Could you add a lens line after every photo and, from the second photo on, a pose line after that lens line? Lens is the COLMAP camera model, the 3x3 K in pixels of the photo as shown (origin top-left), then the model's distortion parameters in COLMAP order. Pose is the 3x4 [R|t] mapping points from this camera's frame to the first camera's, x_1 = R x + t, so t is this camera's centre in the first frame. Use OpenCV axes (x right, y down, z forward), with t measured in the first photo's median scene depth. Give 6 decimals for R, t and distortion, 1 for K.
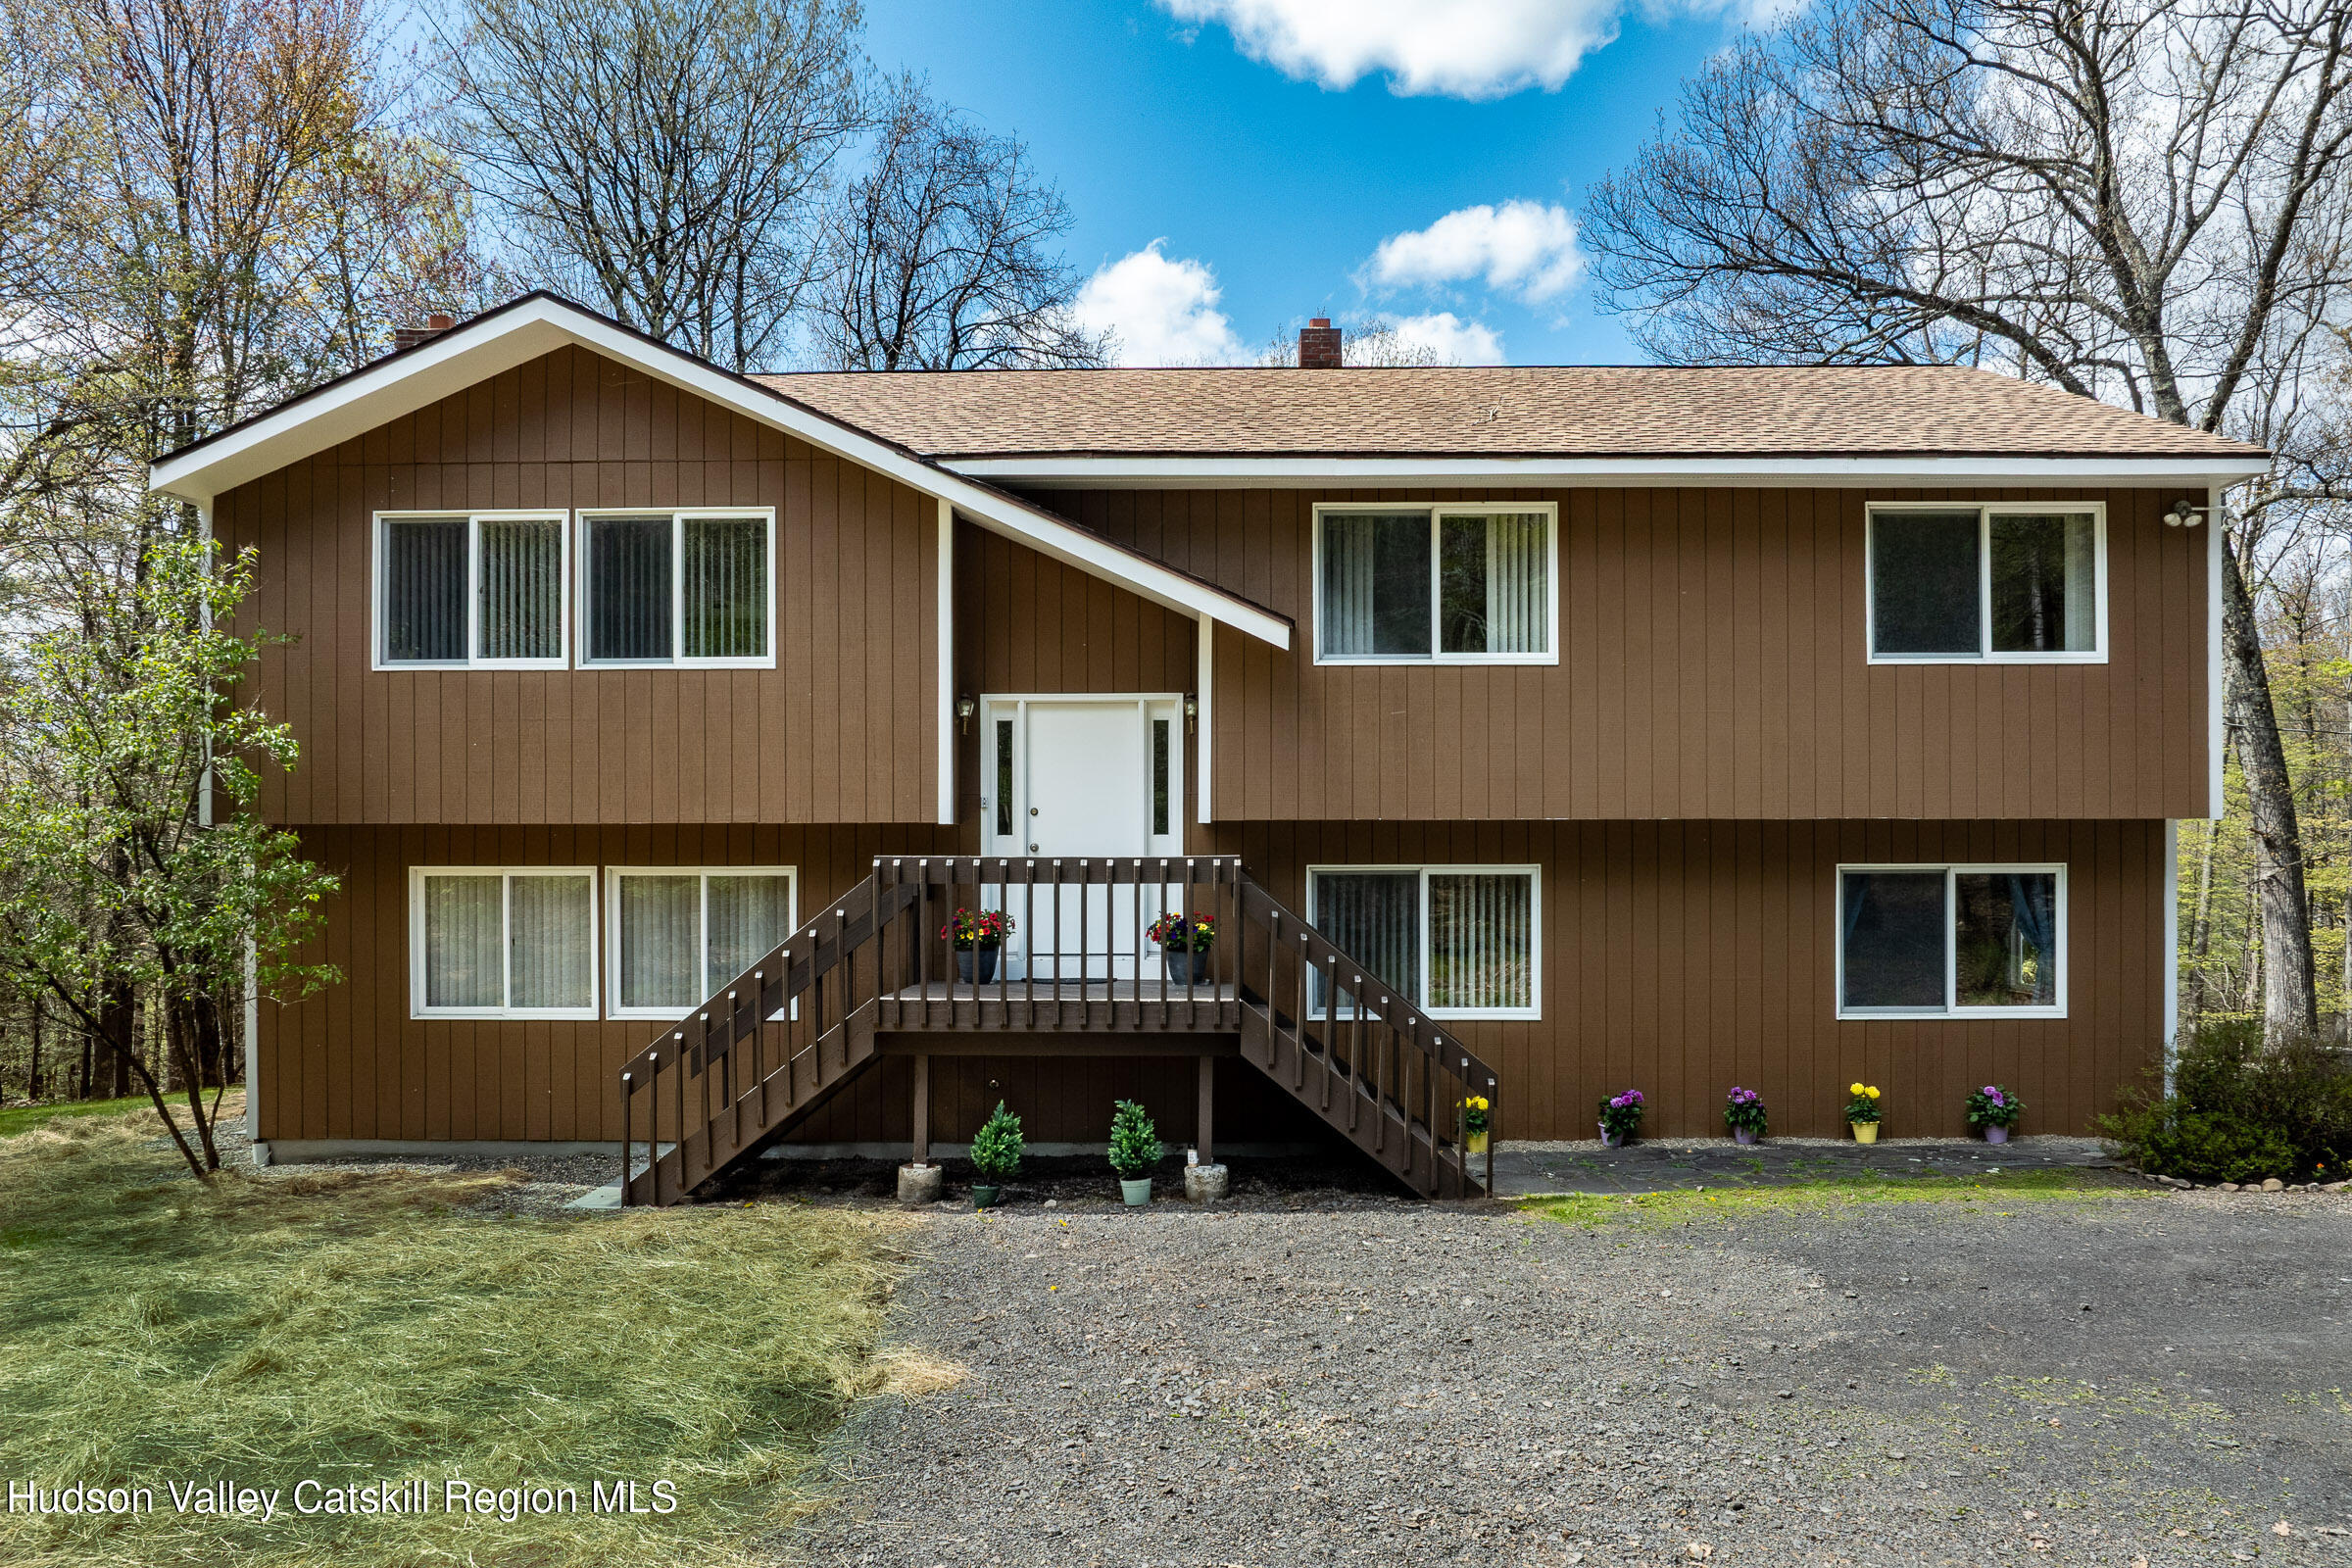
lens RADIAL K [[1653.5, 0, 1168.8], [0, 1653.5, 778.5], [0, 0, 1]] dist [-0.007667, 0.003096]
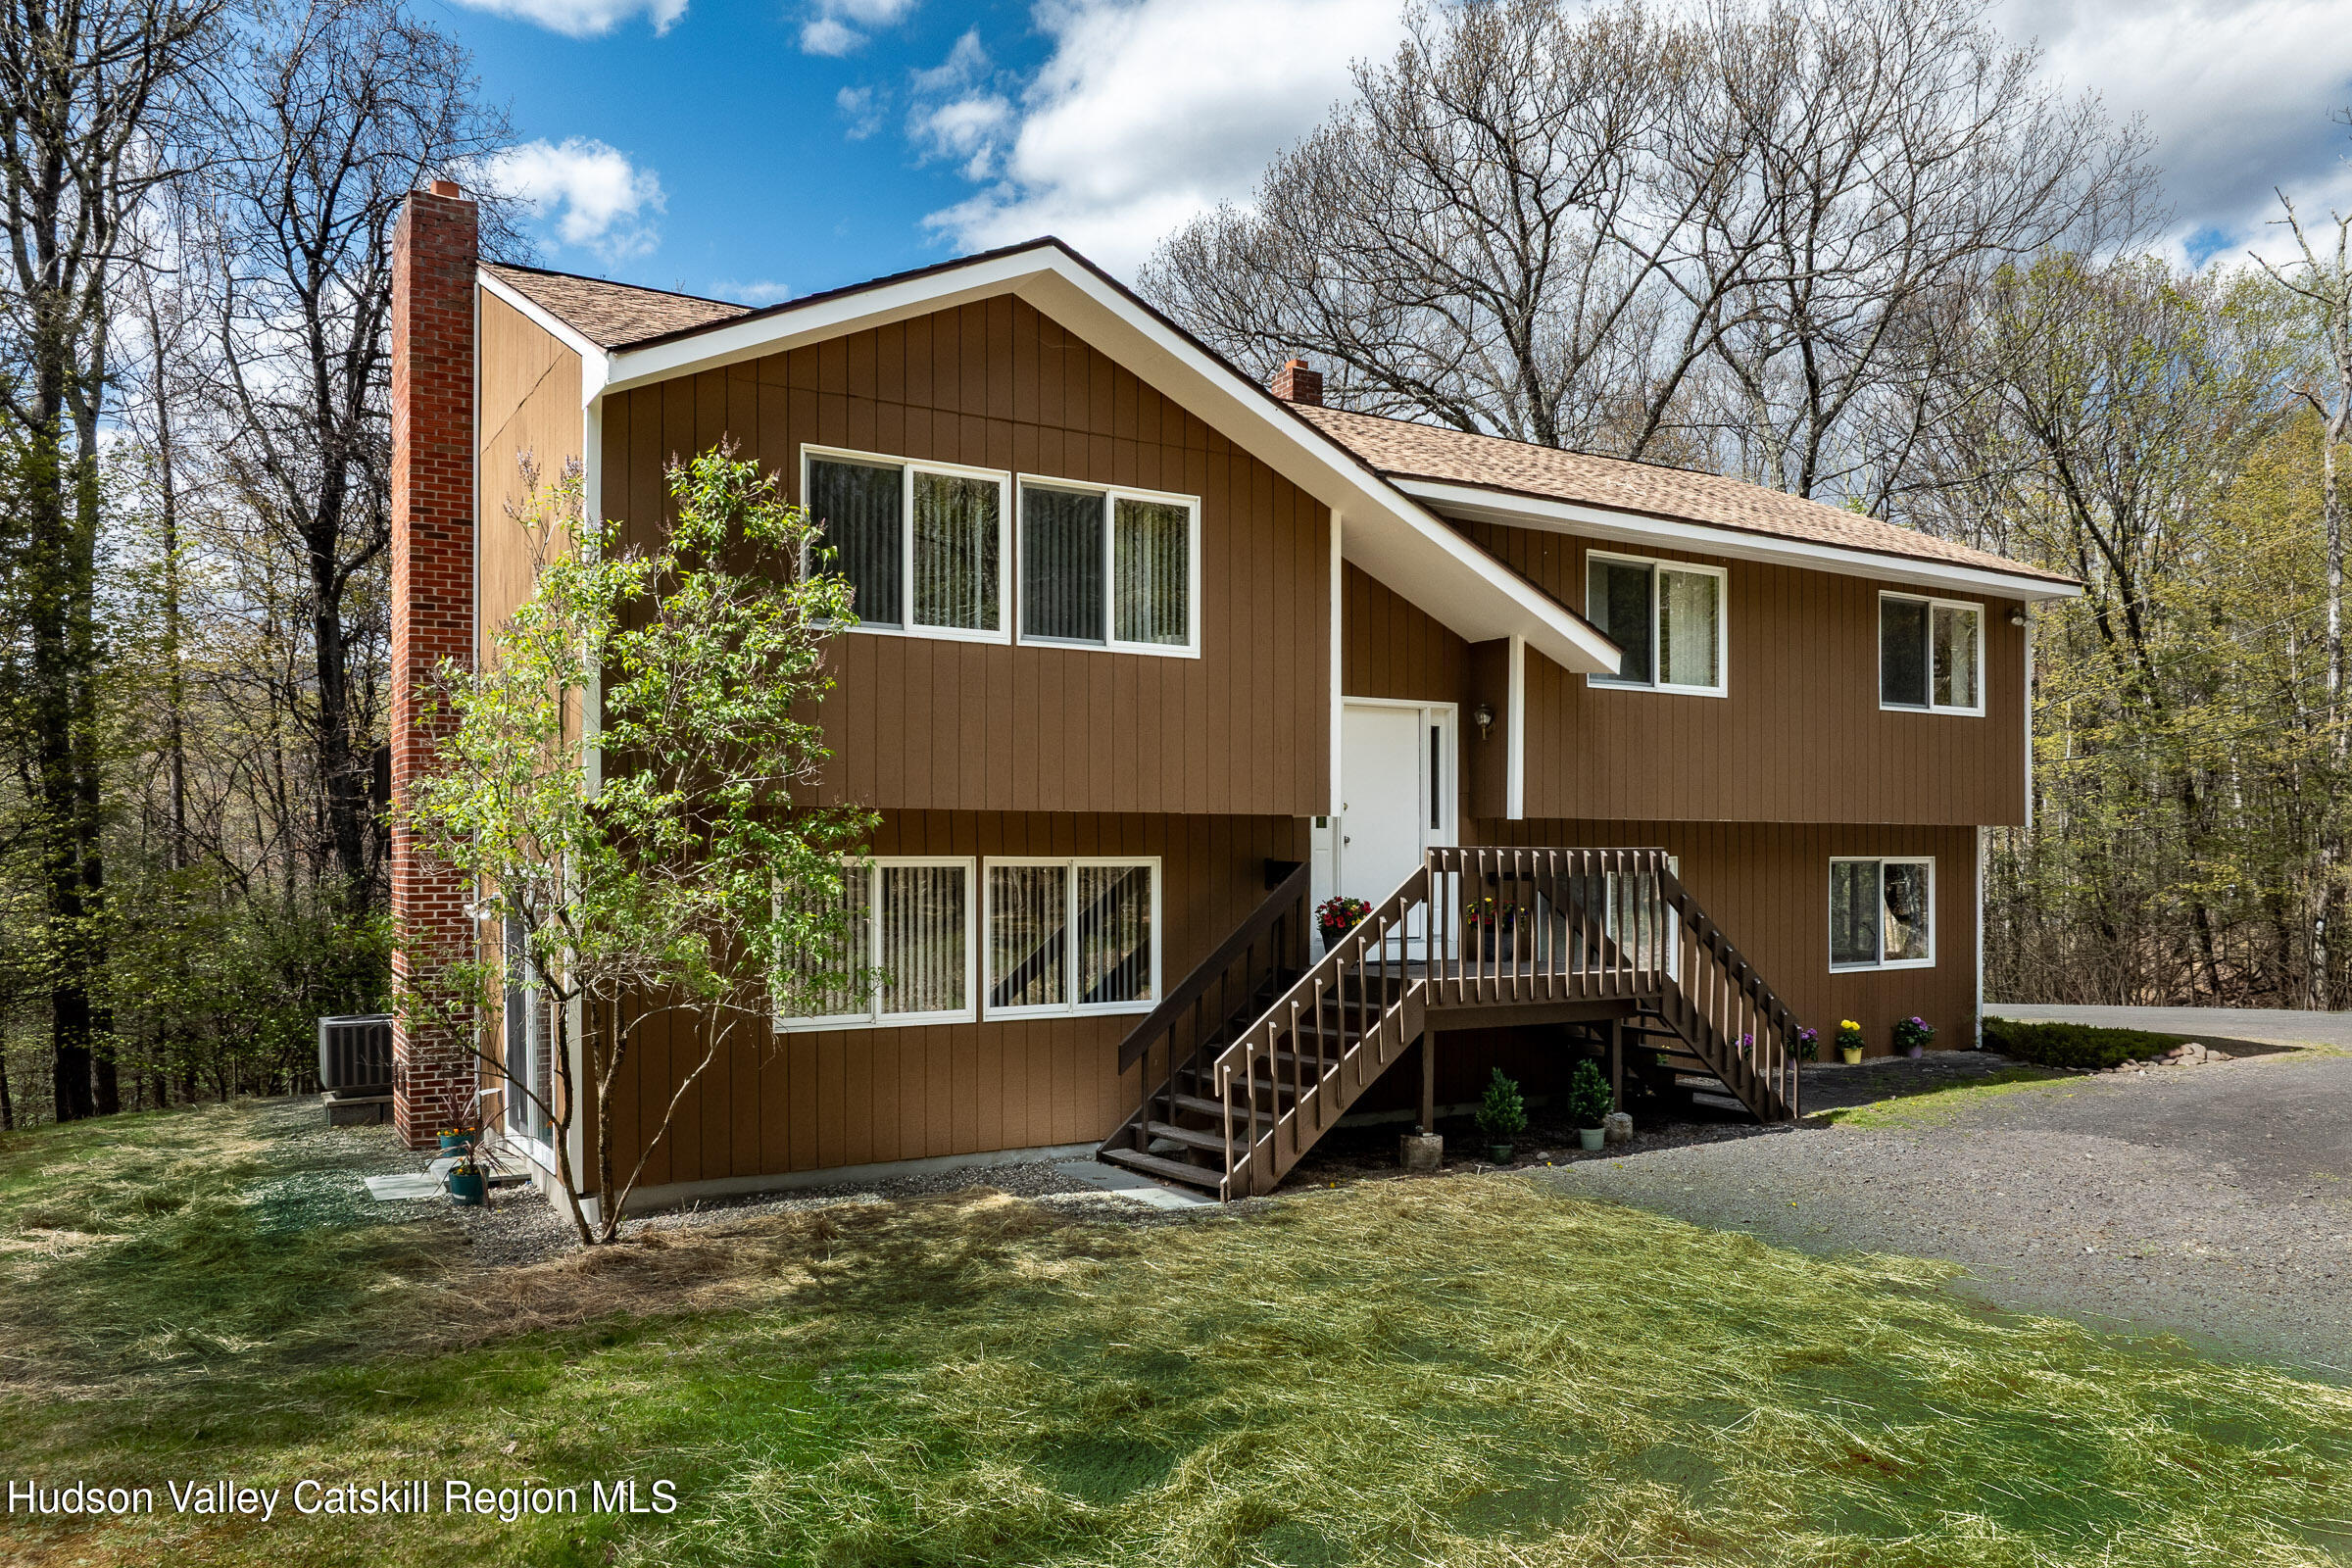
lens RADIAL K [[1653.5, 0, 1169.7], [0, 1653.5, 788.4], [0, 0, 1]] dist [-0.007667, 0.003096]
pose [[0.844402, 0.025233, 0.535116, -0.781393], [-0.032334, 0.999470, 0.003892, 0.008339], [-0.534734, -0.020589, 0.844770, 0.162589]]
